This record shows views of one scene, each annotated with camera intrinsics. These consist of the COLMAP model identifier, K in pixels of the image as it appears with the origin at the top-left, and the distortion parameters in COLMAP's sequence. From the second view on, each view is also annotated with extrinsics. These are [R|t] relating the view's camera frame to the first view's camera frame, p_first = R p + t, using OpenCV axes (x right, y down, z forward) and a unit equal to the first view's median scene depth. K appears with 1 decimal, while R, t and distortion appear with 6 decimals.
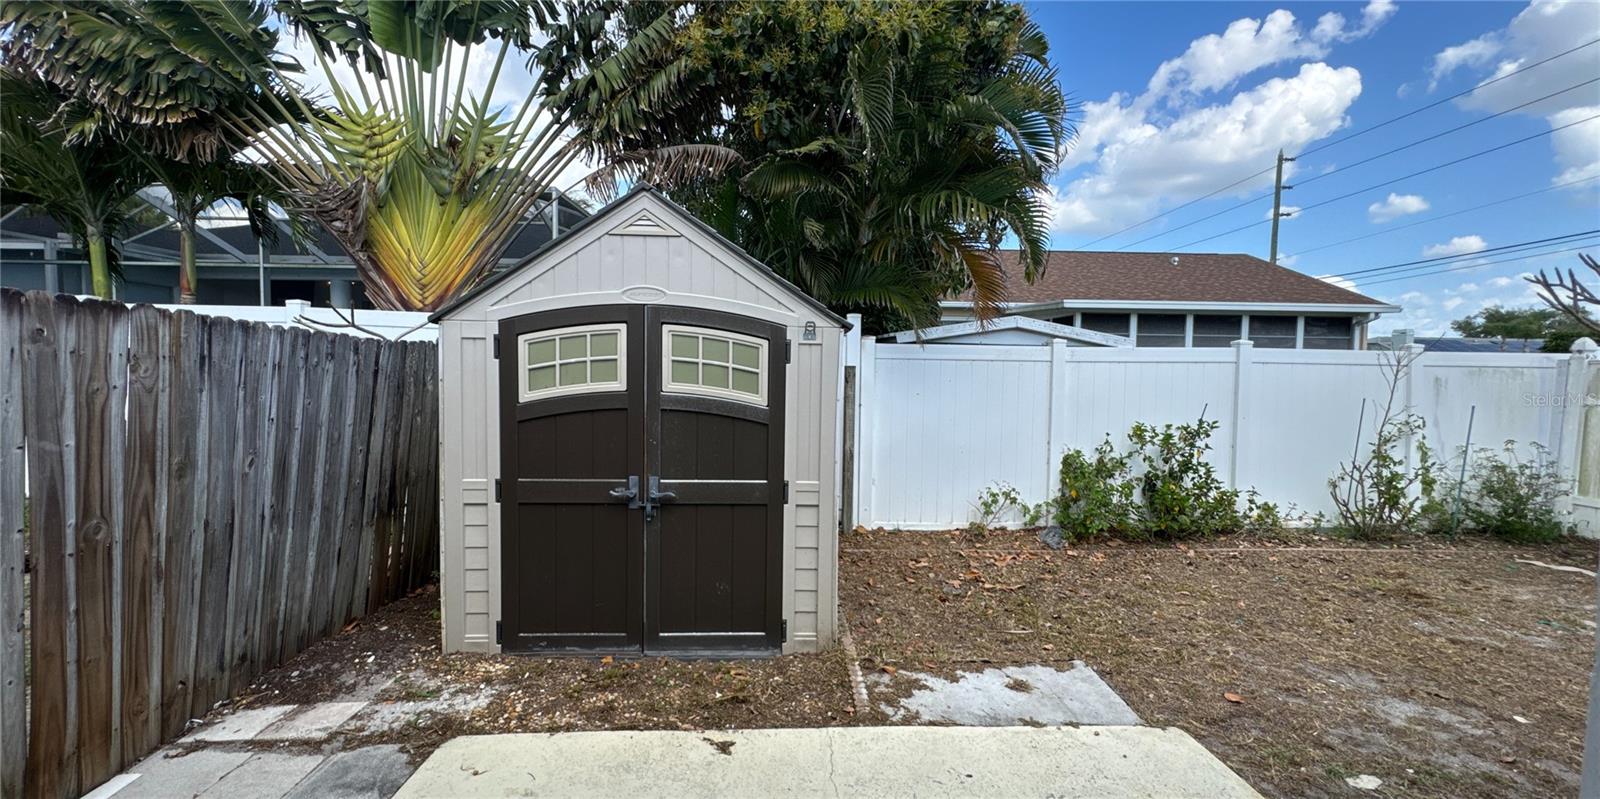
lens RADIAL K [[638.1, 0, 802.0], [0, 638.1, 397.6], [0, 0, 1]] dist [-0.002109, 0.000306]
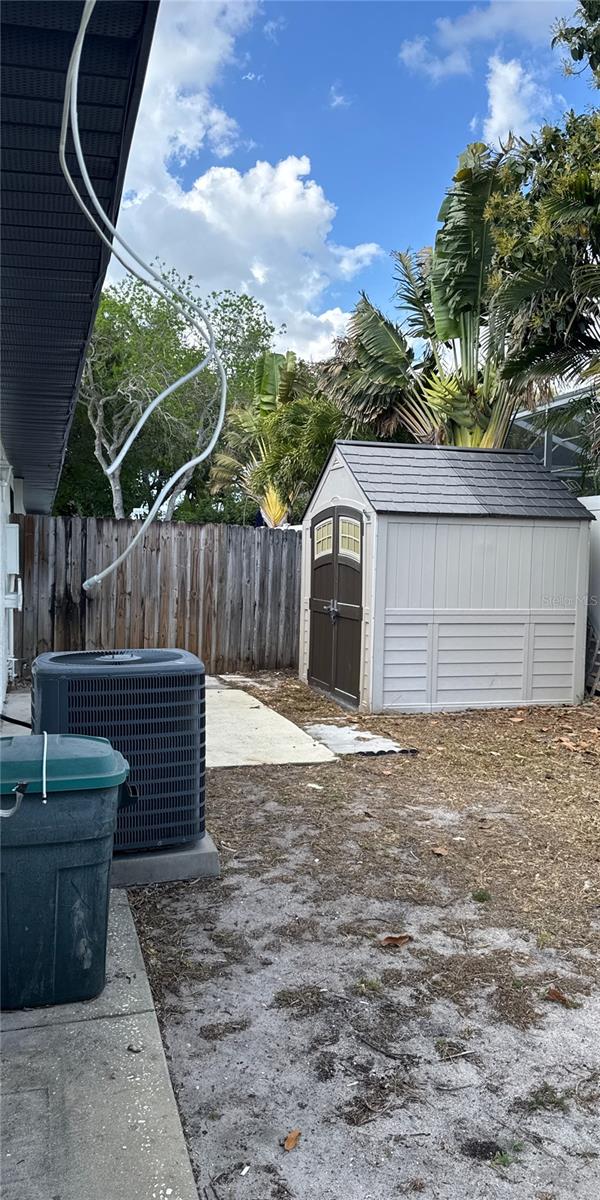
lens RADIAL K [[849.1, 0, 300.6], [0, 849.1, 596.4], [0, 0, 1]] dist [0.050226, -0.013099]
pose [[0.240856, 0.032666, -0.970011, 2.177503], [-0.051724, 0.998445, 0.020781, 0.070498], [0.969182, 0.045167, 0.242172, 0.329046]]
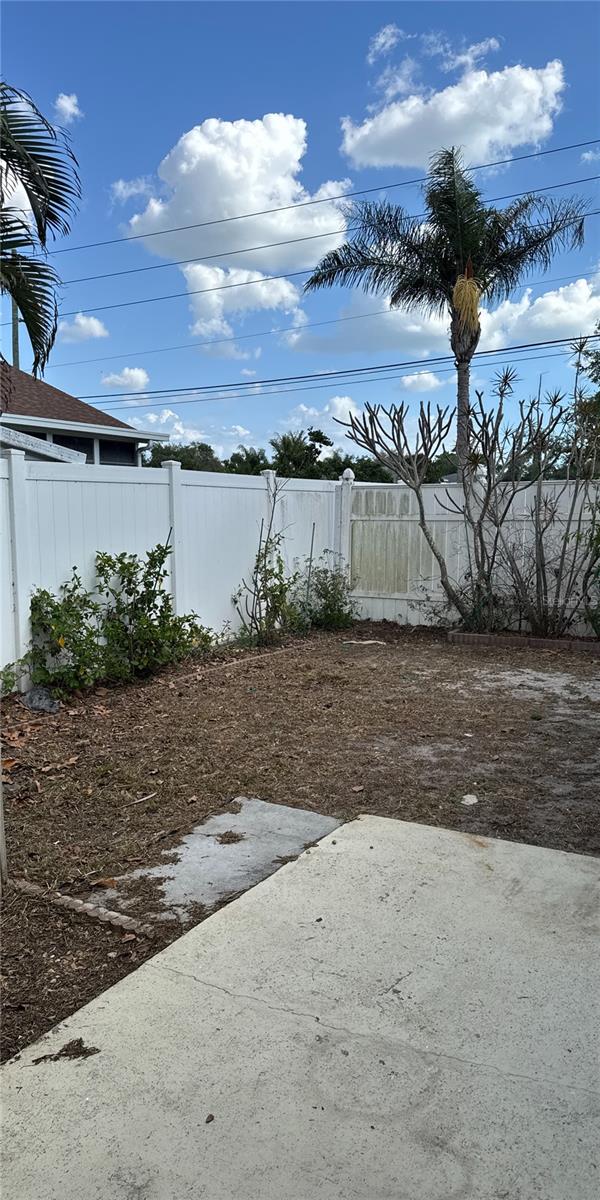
lens RADIAL K [[849.1, 0, 301.7], [0, 849.1, 599.9], [0, 0, 1]] dist [0.050226, -0.013099]
pose [[0.527816, -0.102371, 0.843167, -0.571379], [0.038774, 0.994579, 0.096482, 0.004792], [-0.848473, -0.018232, 0.528924, 0.275410]]
